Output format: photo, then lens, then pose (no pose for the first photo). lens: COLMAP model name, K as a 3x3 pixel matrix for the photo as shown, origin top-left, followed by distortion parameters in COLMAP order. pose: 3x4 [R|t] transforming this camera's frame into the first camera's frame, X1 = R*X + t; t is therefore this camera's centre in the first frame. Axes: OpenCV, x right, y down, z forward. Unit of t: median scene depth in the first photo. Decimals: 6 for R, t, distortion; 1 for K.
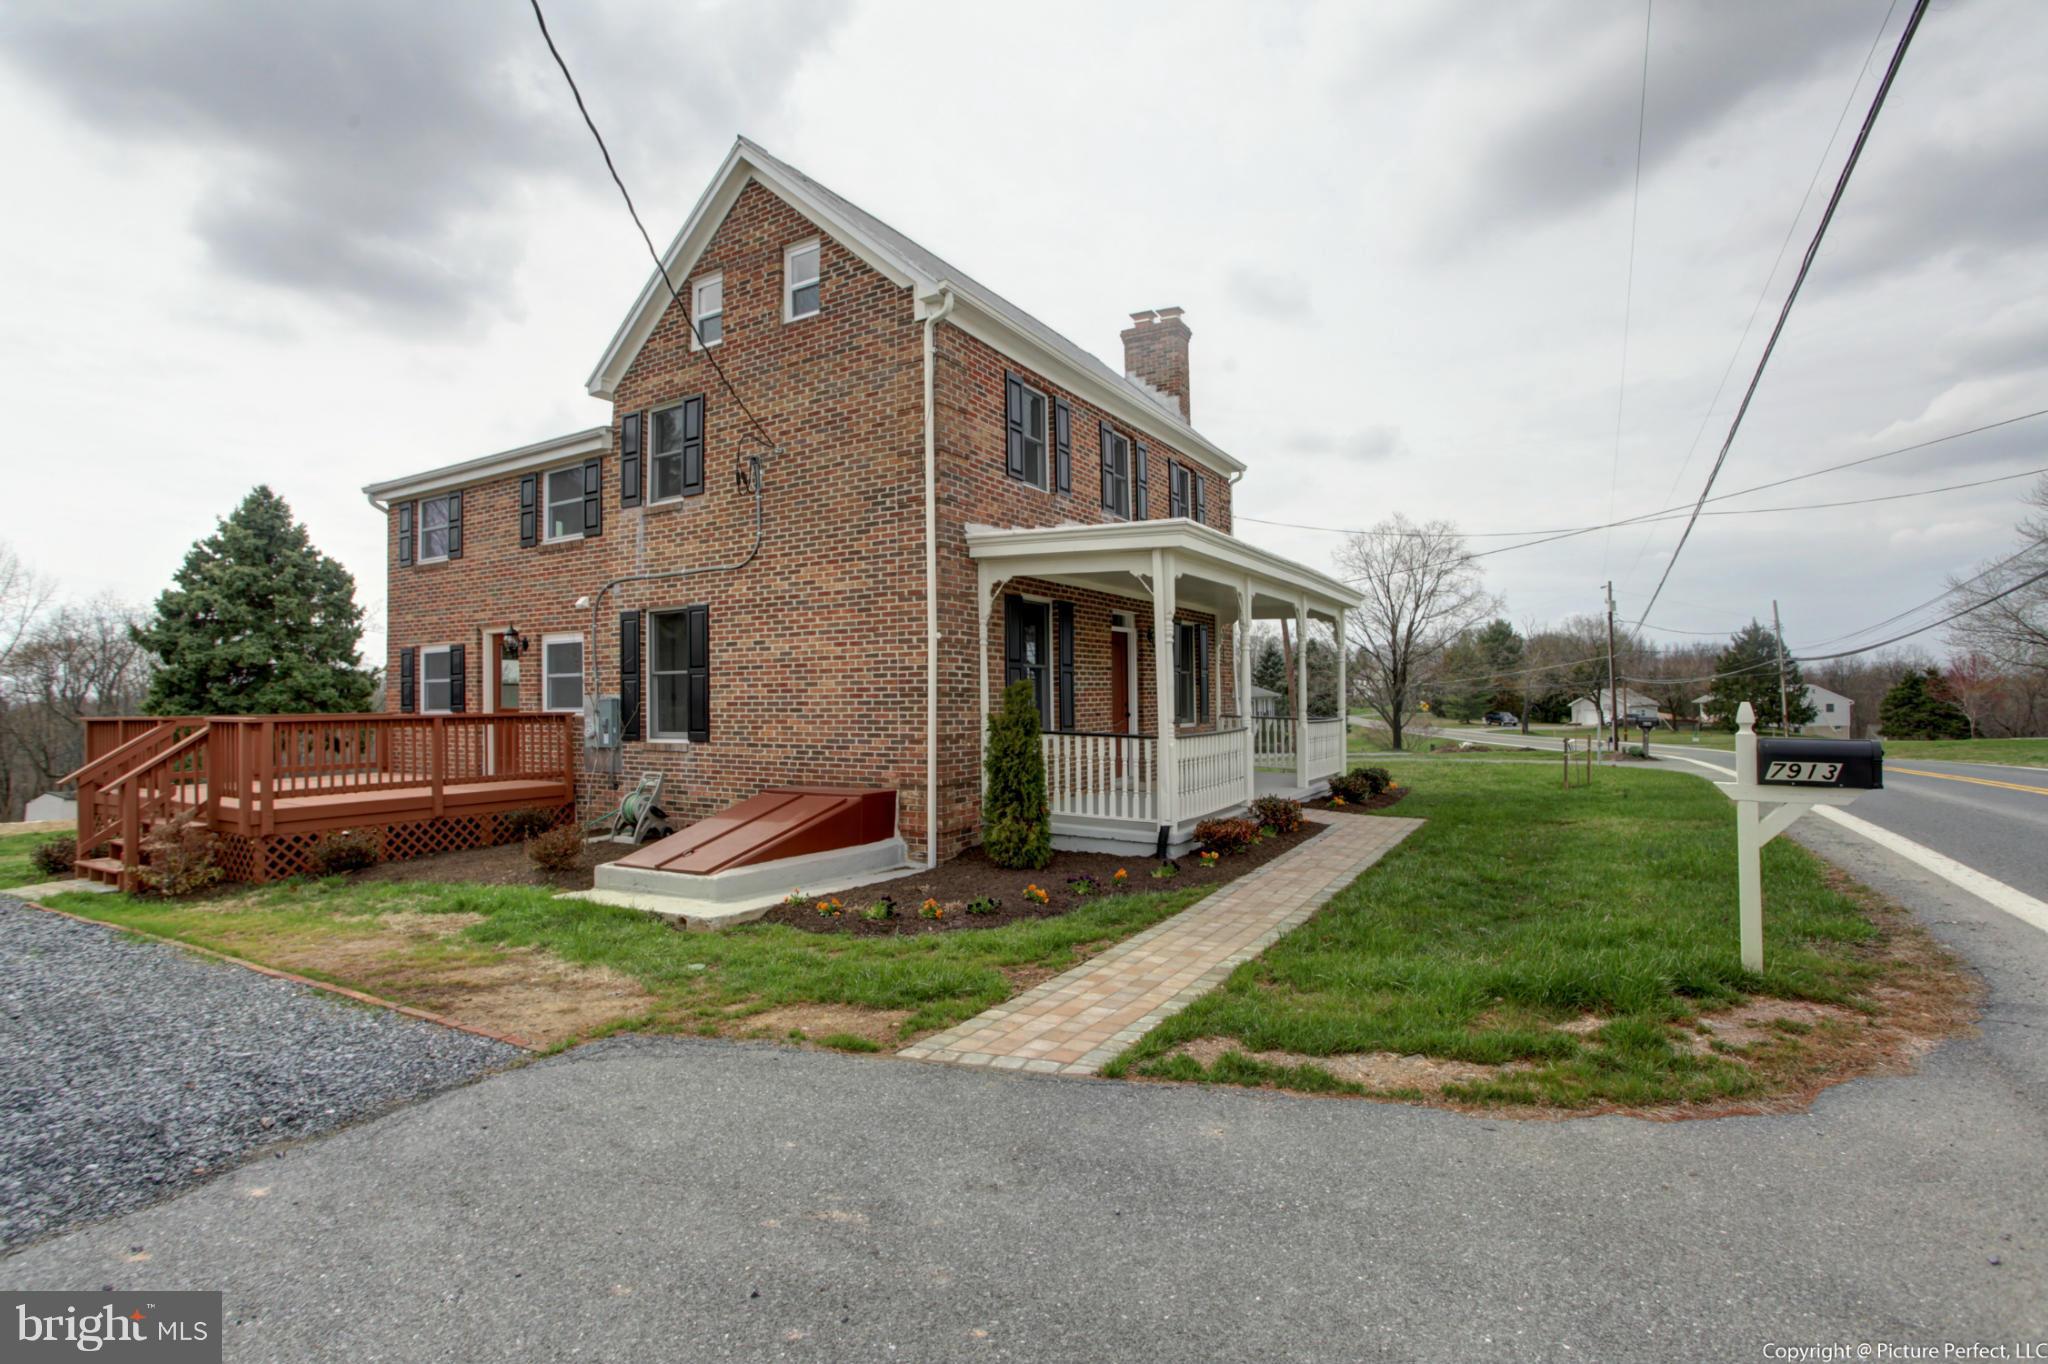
lens RADIAL K [[998.1, 0, 994.9], [0, 998.1, 674.4], [0, 0, 1]] dist [-0.080368, 0.040994]
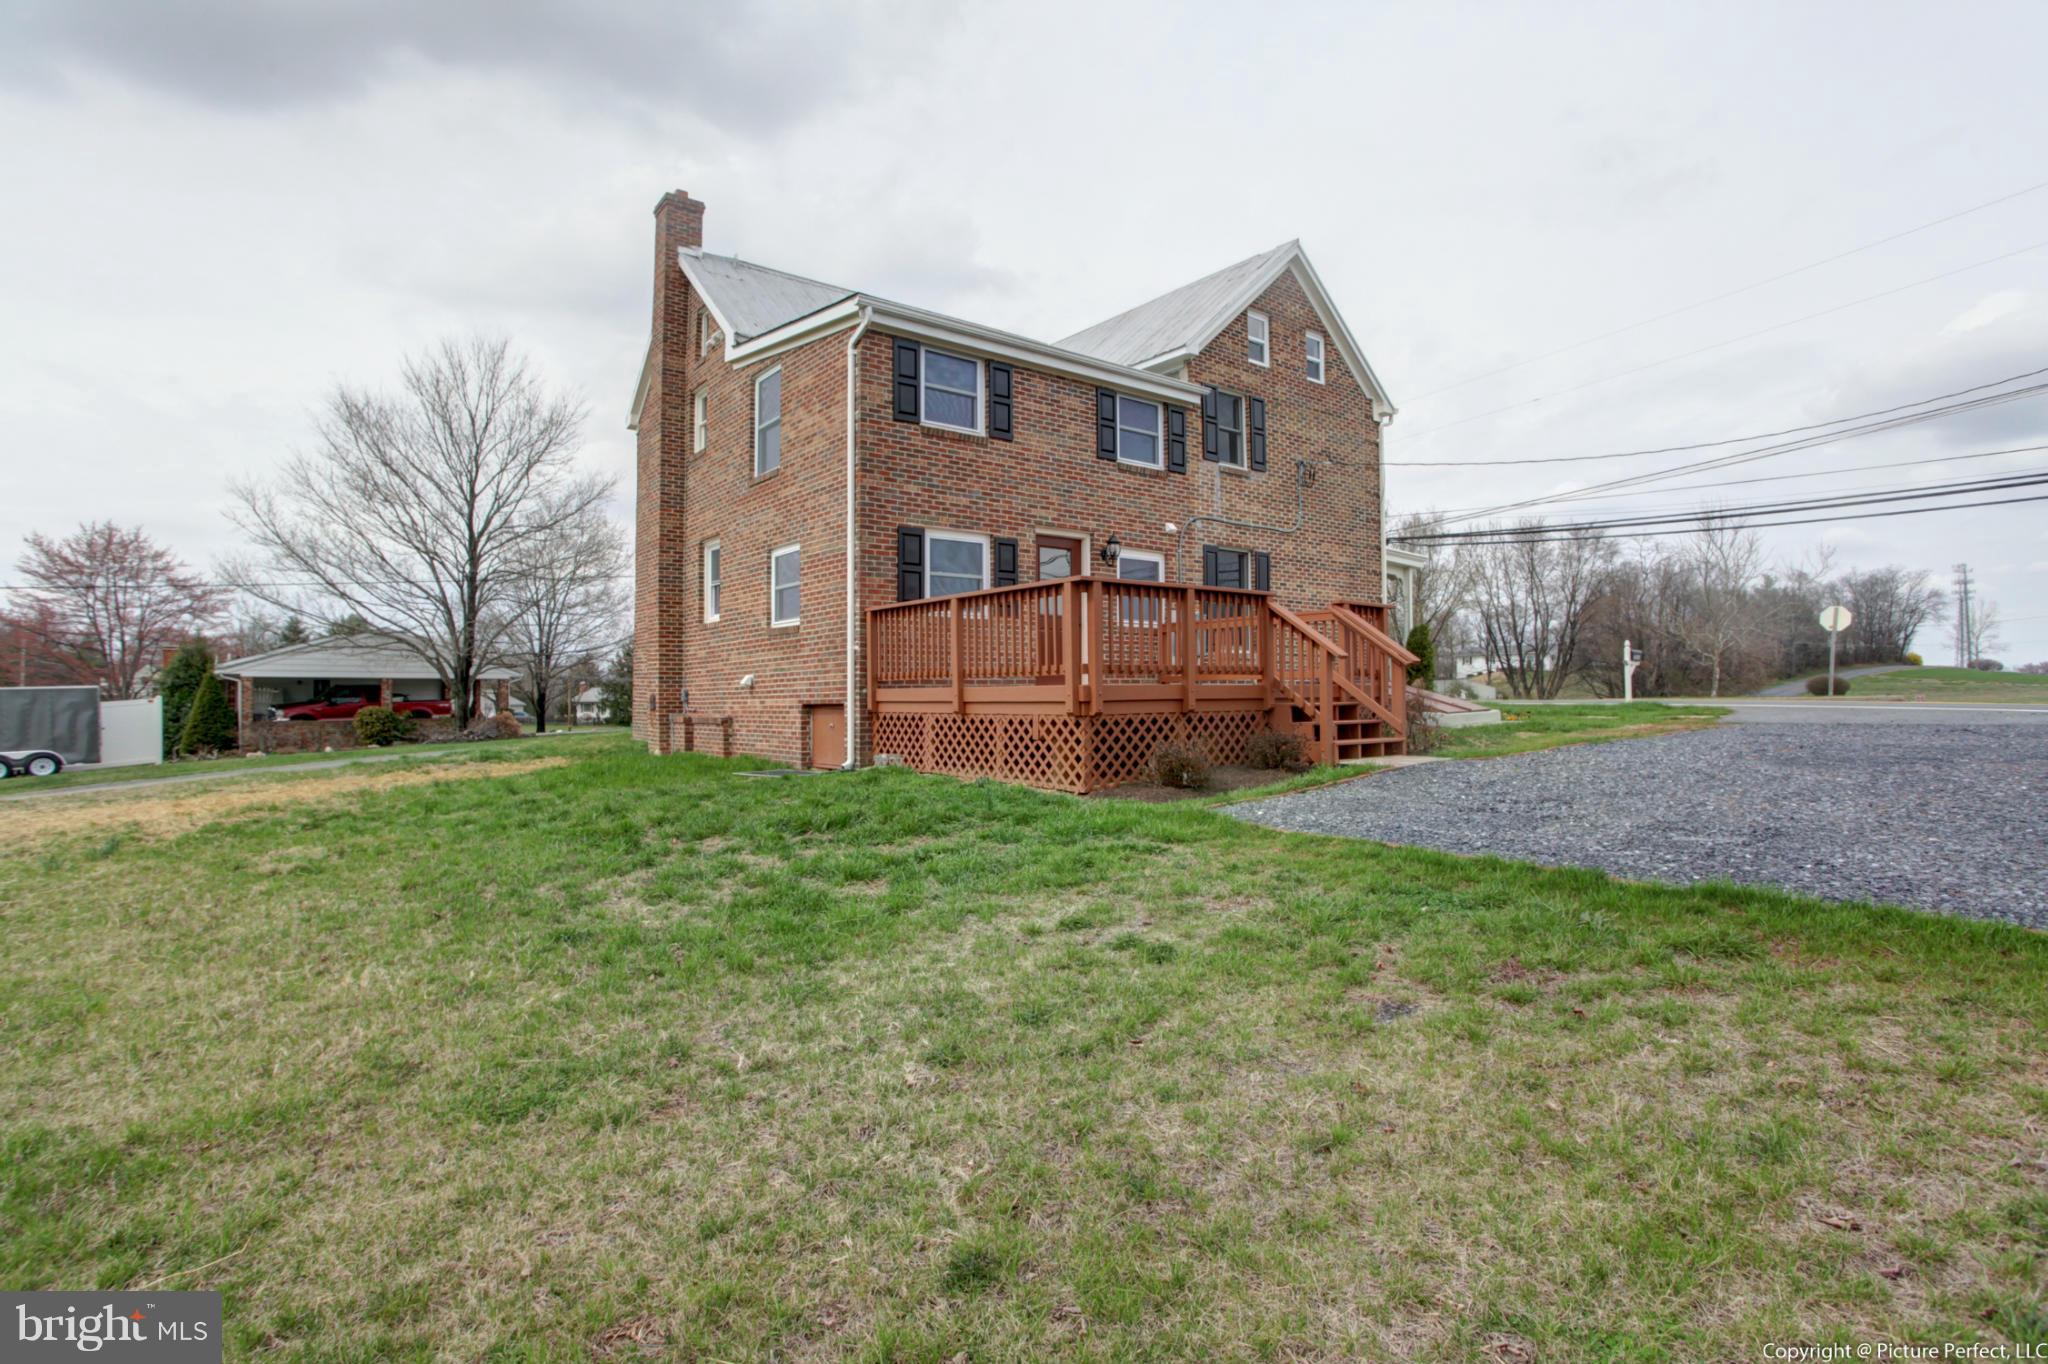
lens RADIAL K [[998.1, 0, 994.9], [0, 998.1, 674.4], [0, 0, 1]] dist [-0.080368, 0.040994]
pose [[0.371848, 0.030075, 0.927806, -1.366351], [-0.025117, 0.999435, -0.022330, 0.111080], [-0.927954, -0.015000, 0.372393, 0.668063]]
